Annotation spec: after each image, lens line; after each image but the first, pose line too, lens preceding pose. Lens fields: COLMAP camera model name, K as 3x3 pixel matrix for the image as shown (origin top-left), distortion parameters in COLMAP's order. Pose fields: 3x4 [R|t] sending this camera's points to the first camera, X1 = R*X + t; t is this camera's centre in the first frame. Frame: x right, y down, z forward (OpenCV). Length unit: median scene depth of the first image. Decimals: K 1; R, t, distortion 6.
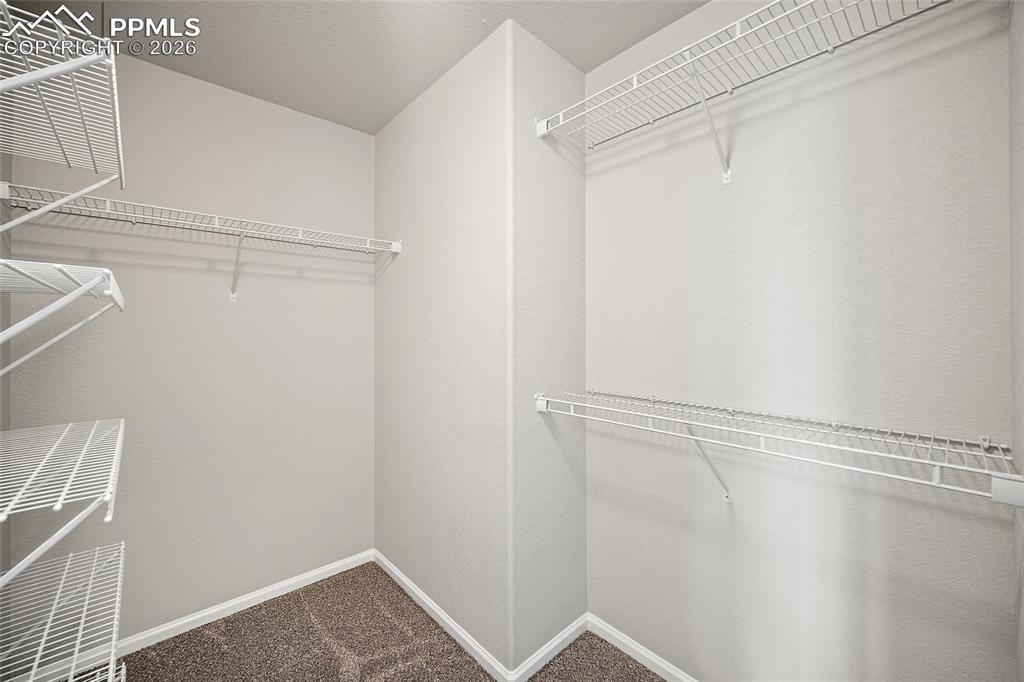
lens RADIAL K [[404.5, 0, 515.4], [0, 404.5, 336.3], [0, 0, 1]] dist [-0.002889, 0.001153]
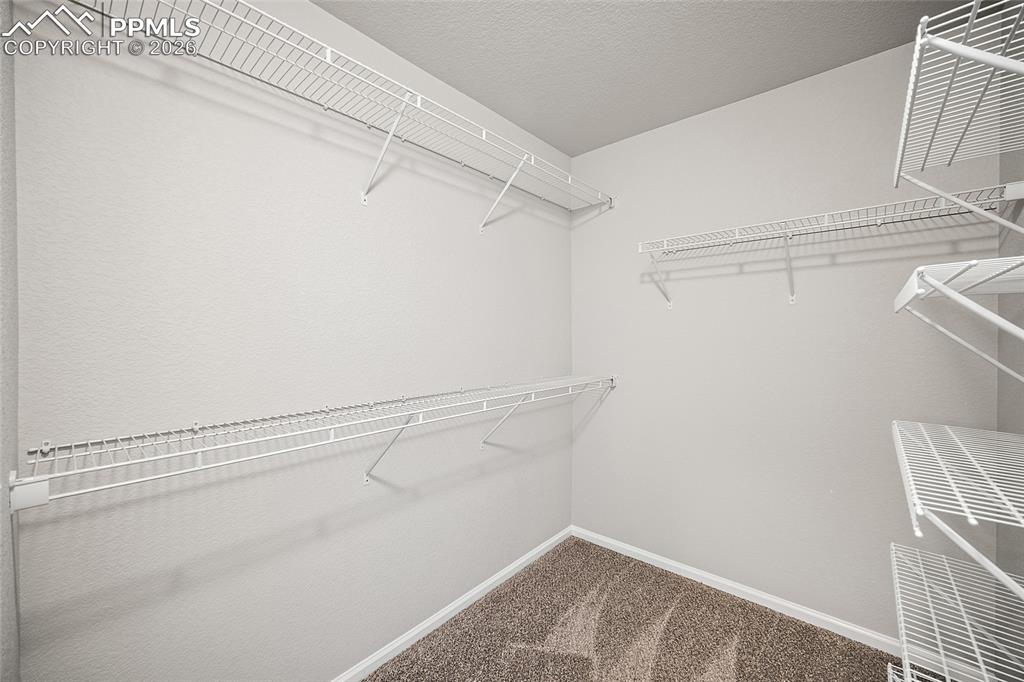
lens RADIAL K [[404.5, 0, 514.7], [0, 404.5, 337.6], [0, 0, 1]] dist [-0.002889, 0.001153]
pose [[-0.097777, -0.013068, 0.995123, -0.628807], [0.022648, 0.999626, 0.015353, -0.010895], [-0.994951, 0.024039, -0.097445, 0.679967]]
